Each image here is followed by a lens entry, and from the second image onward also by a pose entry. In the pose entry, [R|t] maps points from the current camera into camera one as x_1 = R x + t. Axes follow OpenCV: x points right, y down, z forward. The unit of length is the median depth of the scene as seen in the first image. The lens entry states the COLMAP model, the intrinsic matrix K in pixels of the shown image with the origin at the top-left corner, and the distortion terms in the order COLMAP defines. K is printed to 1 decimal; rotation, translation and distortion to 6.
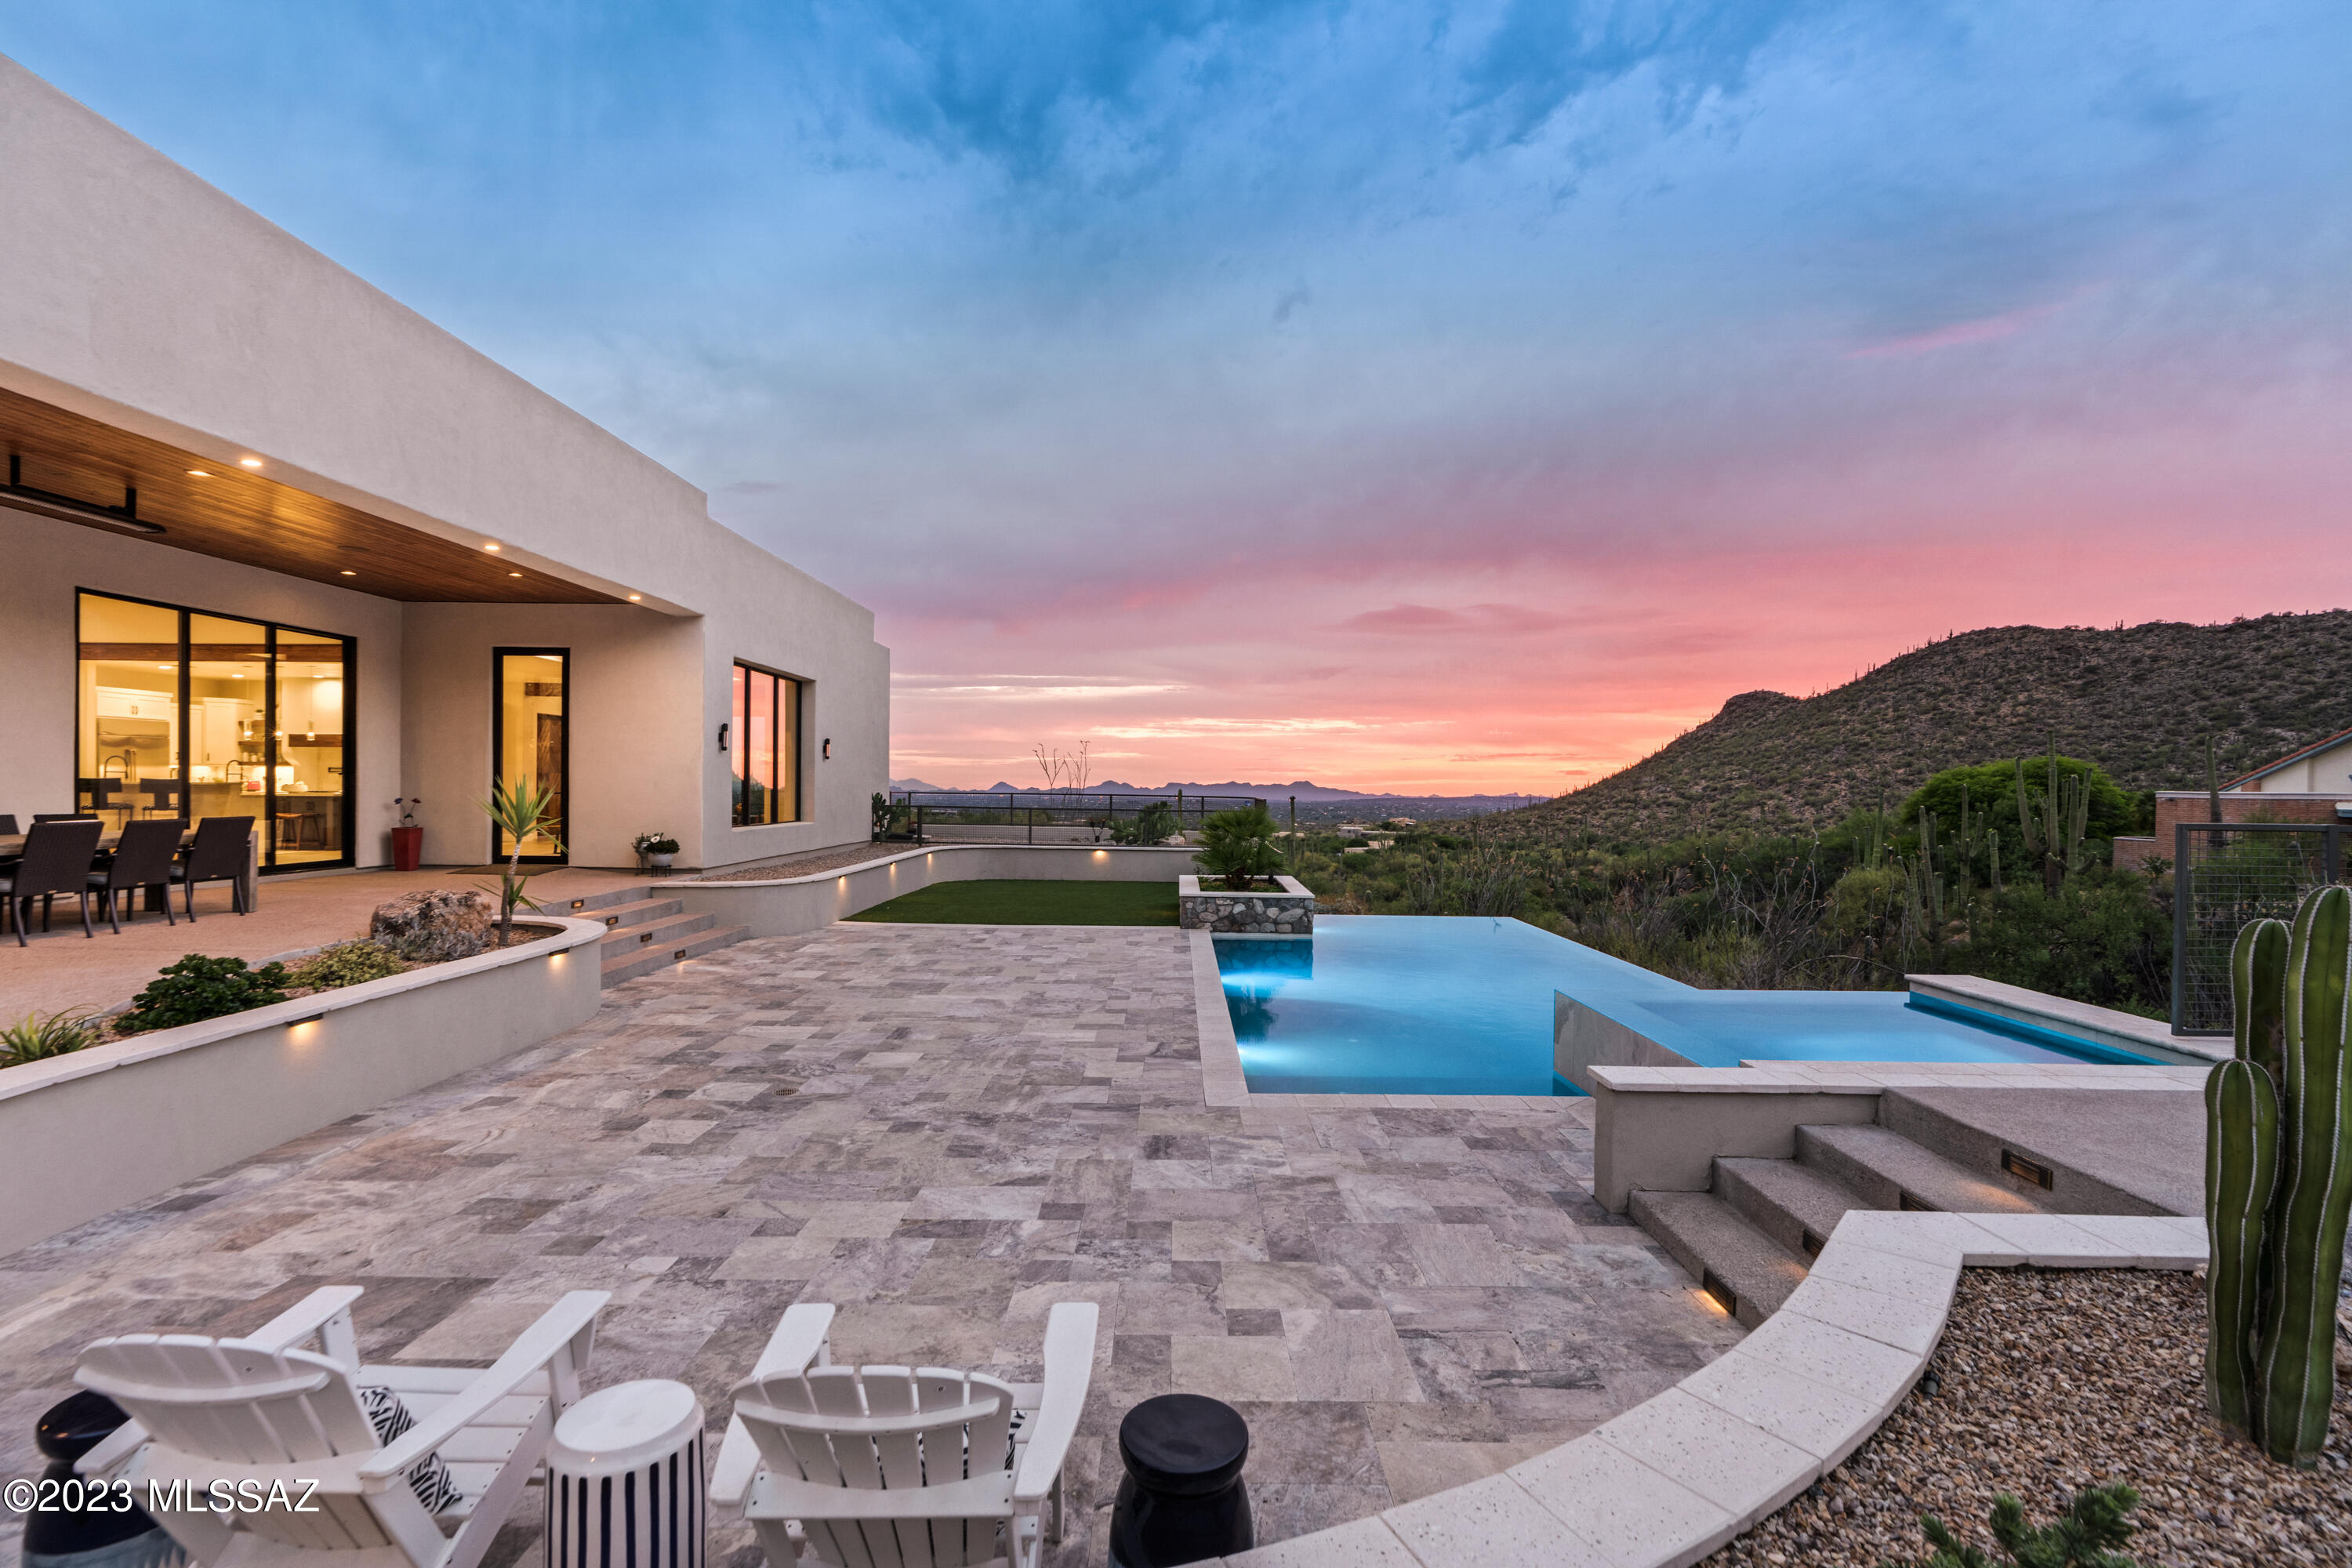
lens RADIAL K [[1085.8, 0, 1161.2], [0, 1085.8, 809.7], [0, 0, 1]] dist [0.000470, -0.001324]
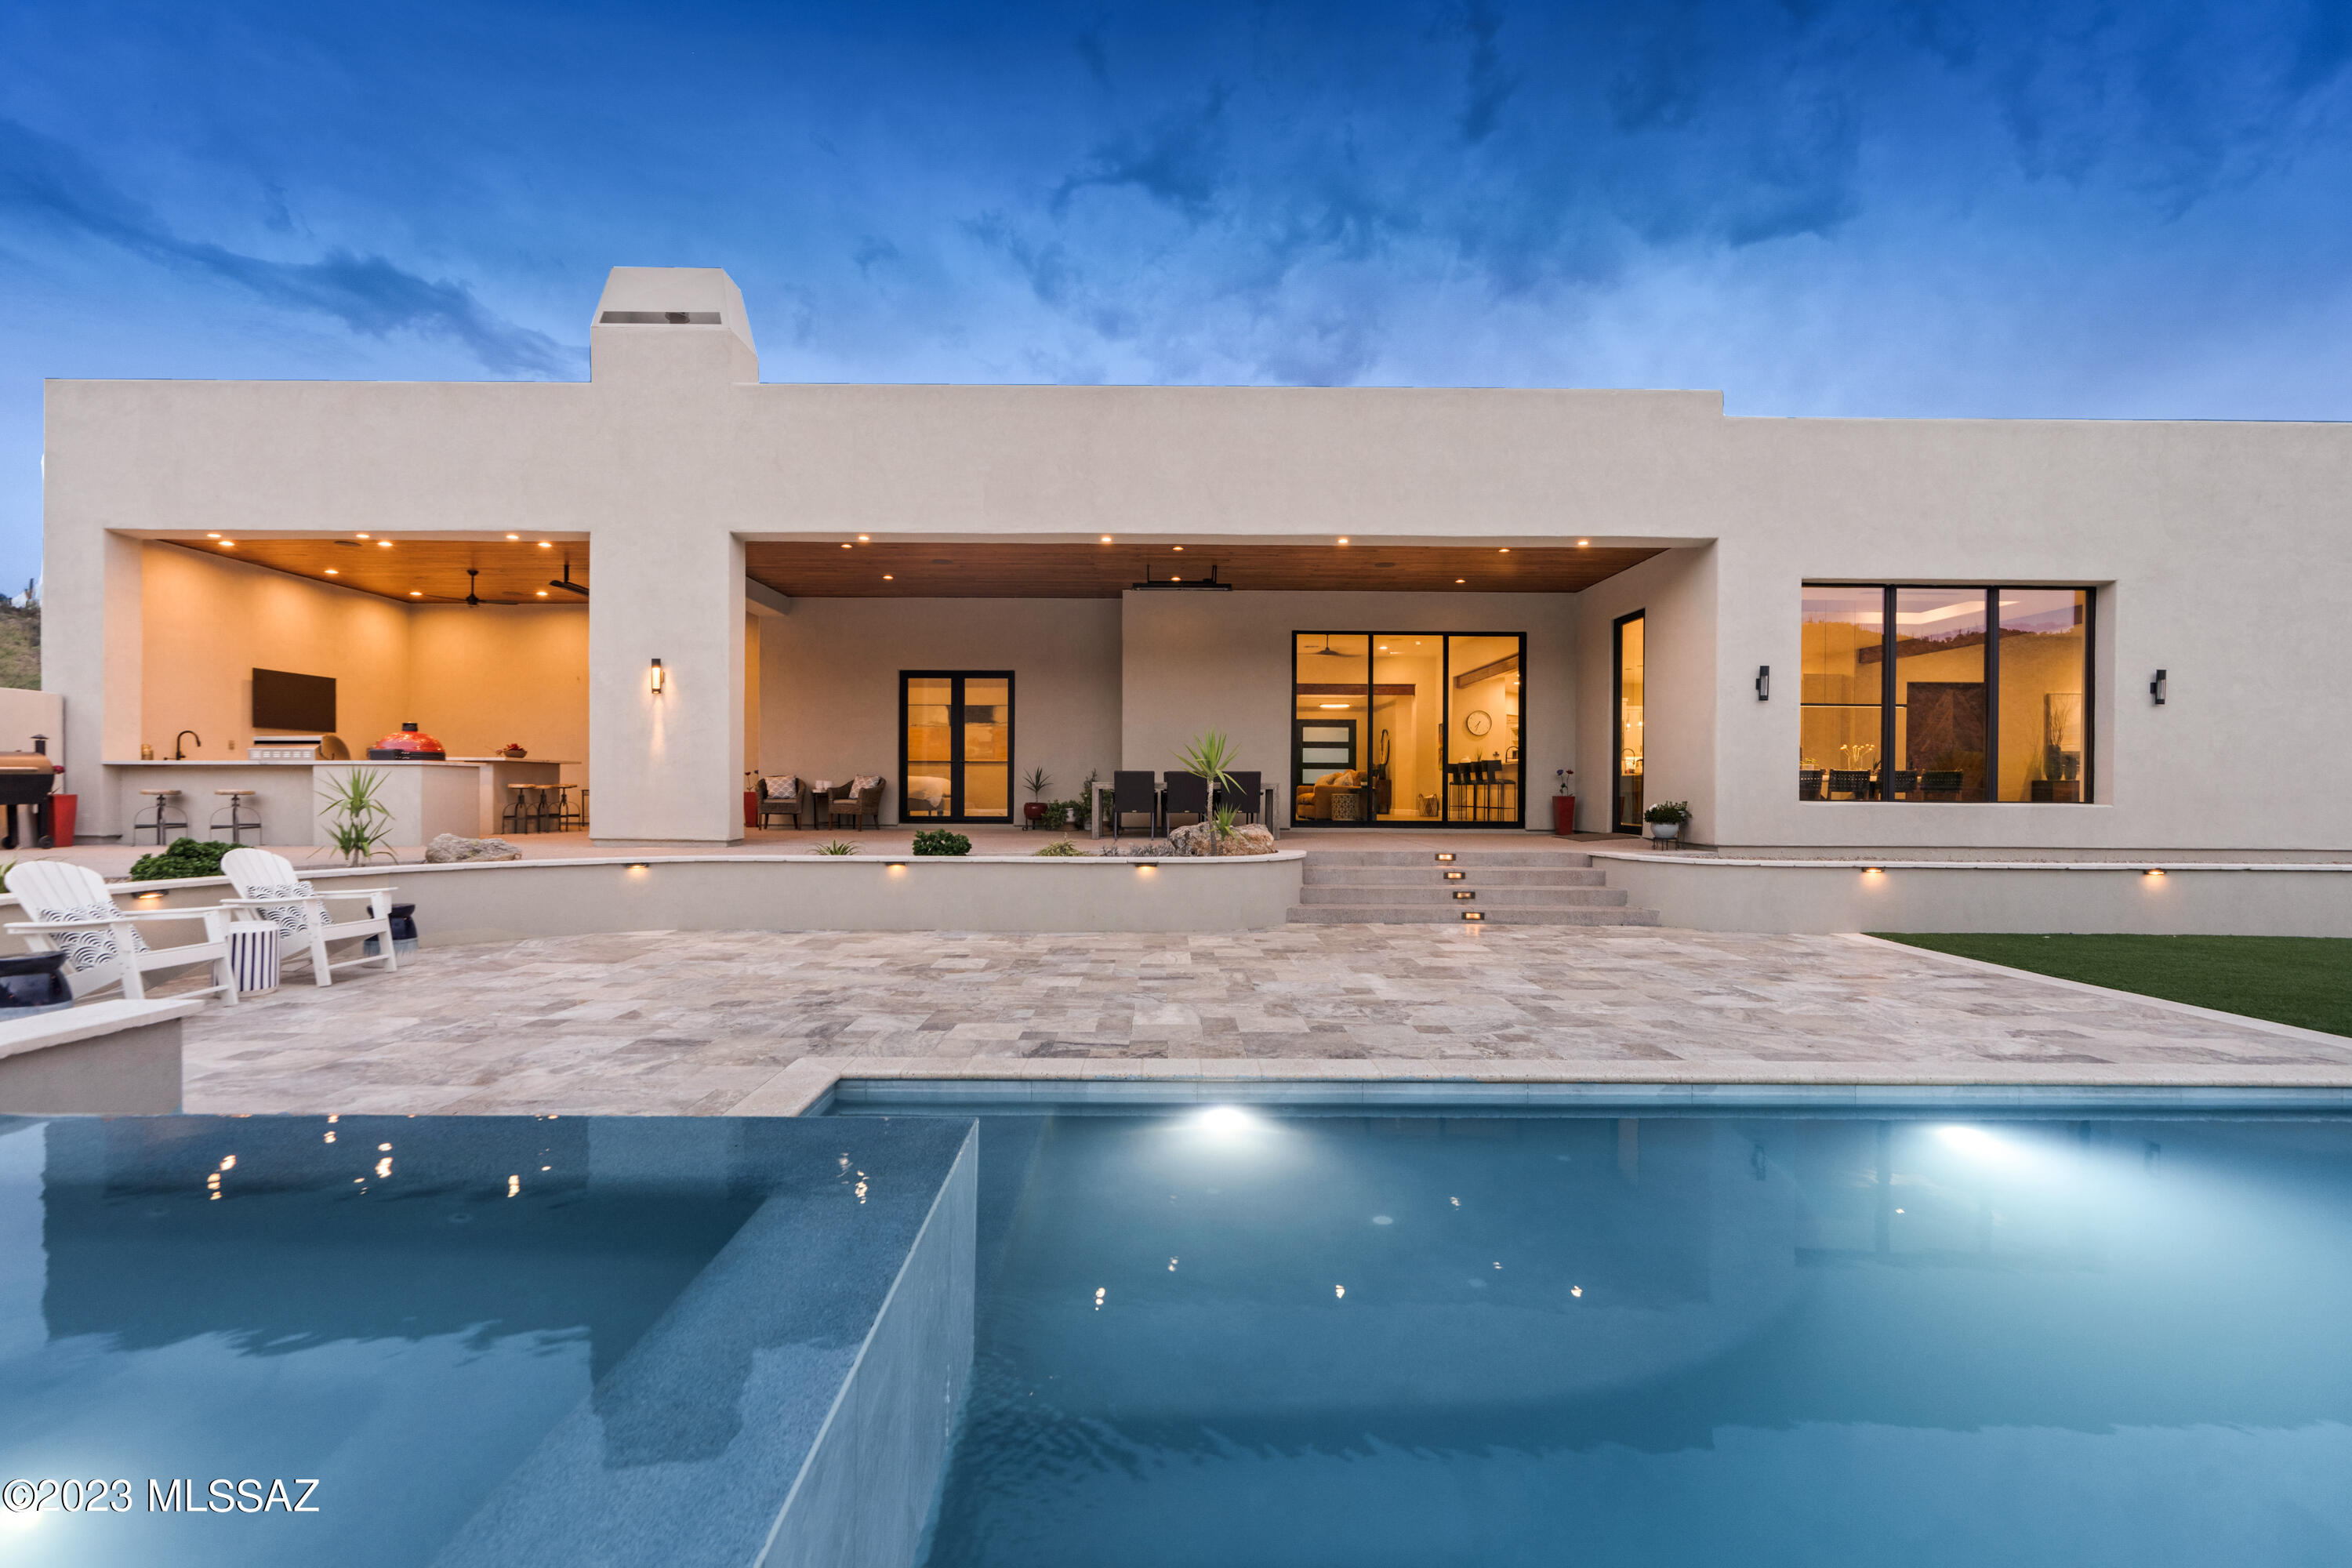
lens RADIAL K [[1085.8, 0, 1161.5], [0, 1085.8, 792.9], [0, 0, 1]] dist [0.000470, -0.001324]
pose [[0.009387, -0.007222, -0.999930, 0.218134], [-0.027594, 0.999591, -0.007478, 0.017575], [0.999575, 0.027662, 0.009184, 0.311165]]
